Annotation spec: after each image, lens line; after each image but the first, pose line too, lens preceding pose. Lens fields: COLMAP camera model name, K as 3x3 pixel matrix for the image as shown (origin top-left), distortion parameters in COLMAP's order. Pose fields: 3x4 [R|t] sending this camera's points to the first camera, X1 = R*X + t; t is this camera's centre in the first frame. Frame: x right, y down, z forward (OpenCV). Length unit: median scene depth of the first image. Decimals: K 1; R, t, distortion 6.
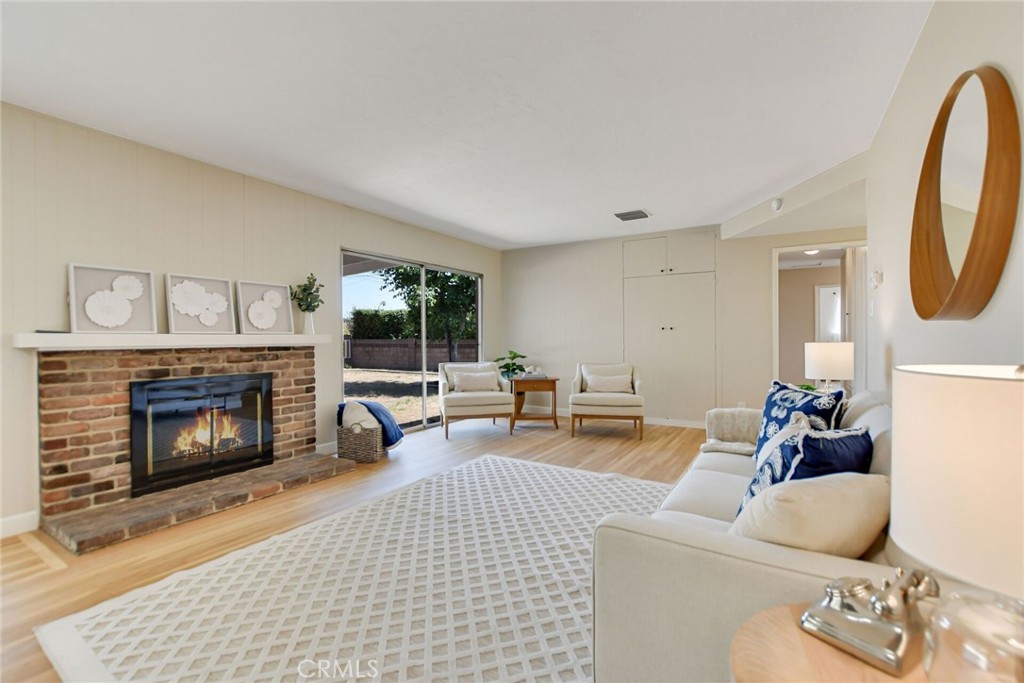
lens RADIAL K [[454.3, 0, 511.6], [0, 454.3, 341.7], [0, 0, 1]] dist [-0.024214, 0.002336]
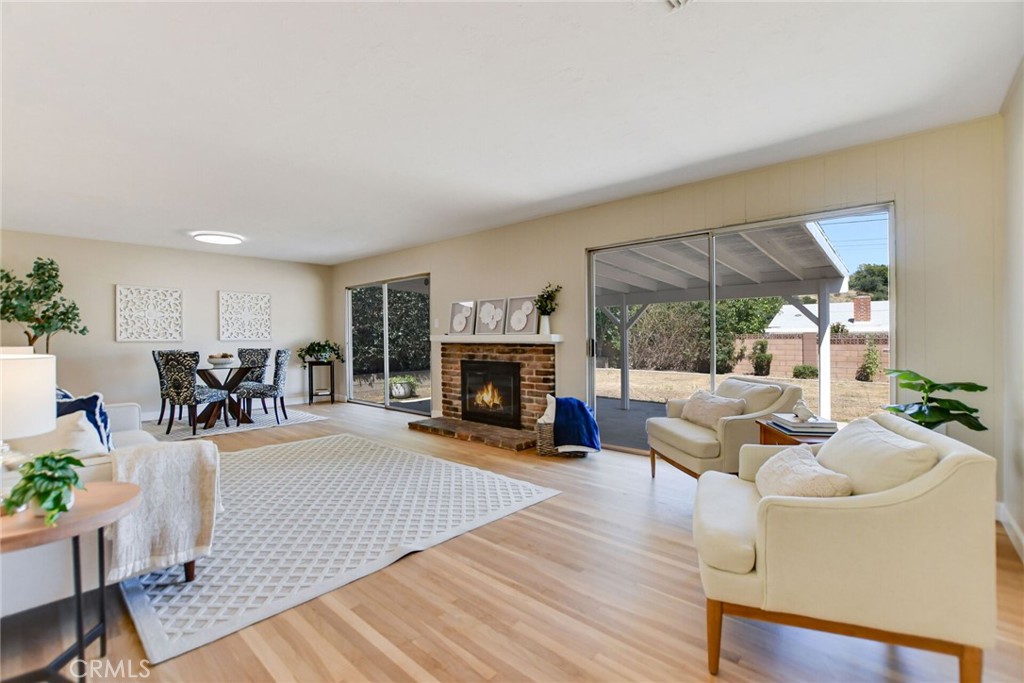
lens RADIAL K [[454.3, 0, 514.1], [0, 454.3, 341.1], [0, 0, 1]] dist [-0.024214, 0.002336]
pose [[-0.176989, 0.015038, -0.984098, 0.805880], [-0.004081, 0.999863, 0.016013, -0.017886], [0.984204, 0.006850, -0.176903, 1.216808]]
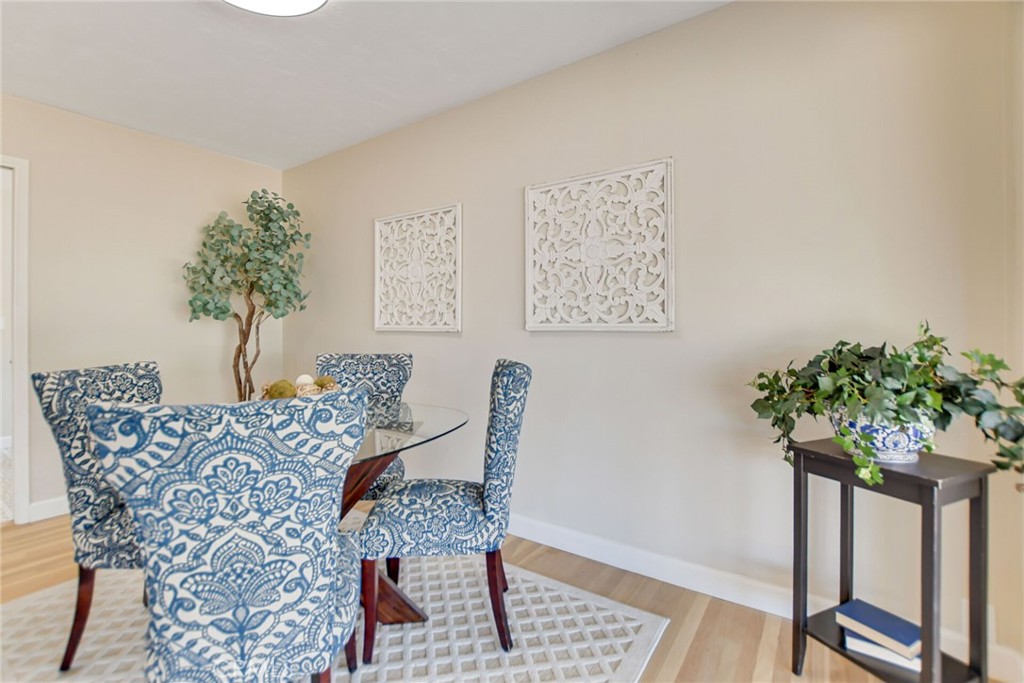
lens RADIAL K [[454.3, 0, 511.8], [0, 454.3, 328.9], [0, 0, 1]] dist [-0.024214, 0.002336]
pose [[-0.998758, 0.009636, 0.048893, -0.787431], [0.010392, 0.999830, 0.015235, 0.001411], [-0.048738, 0.015724, -0.998688, 0.354927]]
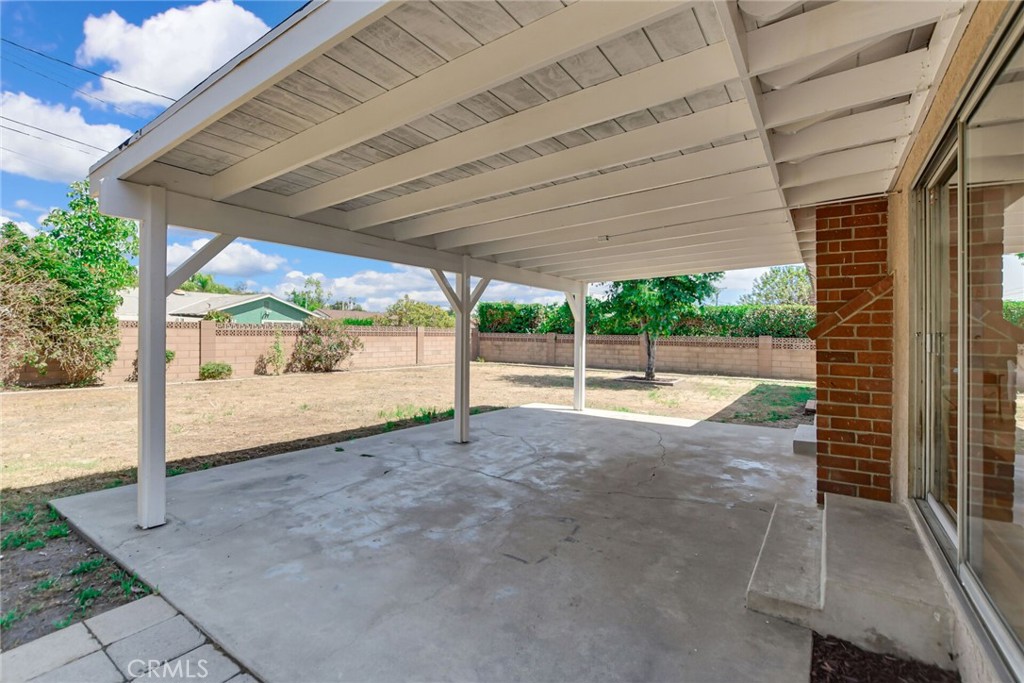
lens RADIAL K [[478.5, 0, 507.9], [0, 478.5, 327.1], [0, 0, 1]] dist [-0.017604, 0.000641]
pose [[0.998547, 0.021891, -0.049233, -1.454489], [-0.023089, 0.999448, -0.023893, 0.037285], [0.048683, 0.024995, 0.998502, -0.210827]]
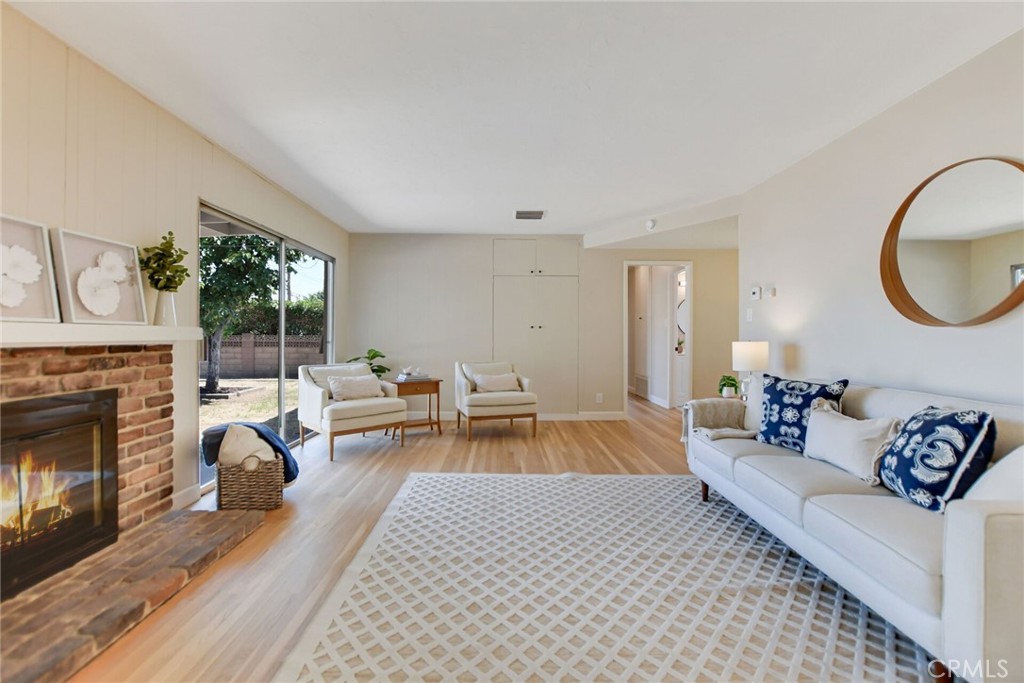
lens RADIAL K [[454.3, 0, 509.1], [0, 454.3, 334.5], [0, 0, 1]] dist [-0.024214, 0.002336]
pose [[0.846914, 0.011374, 0.531608, -0.402771], [-0.005756, 0.999909, -0.012223, 0.000748], [-0.531698, 0.007292, 0.846902, 0.220017]]
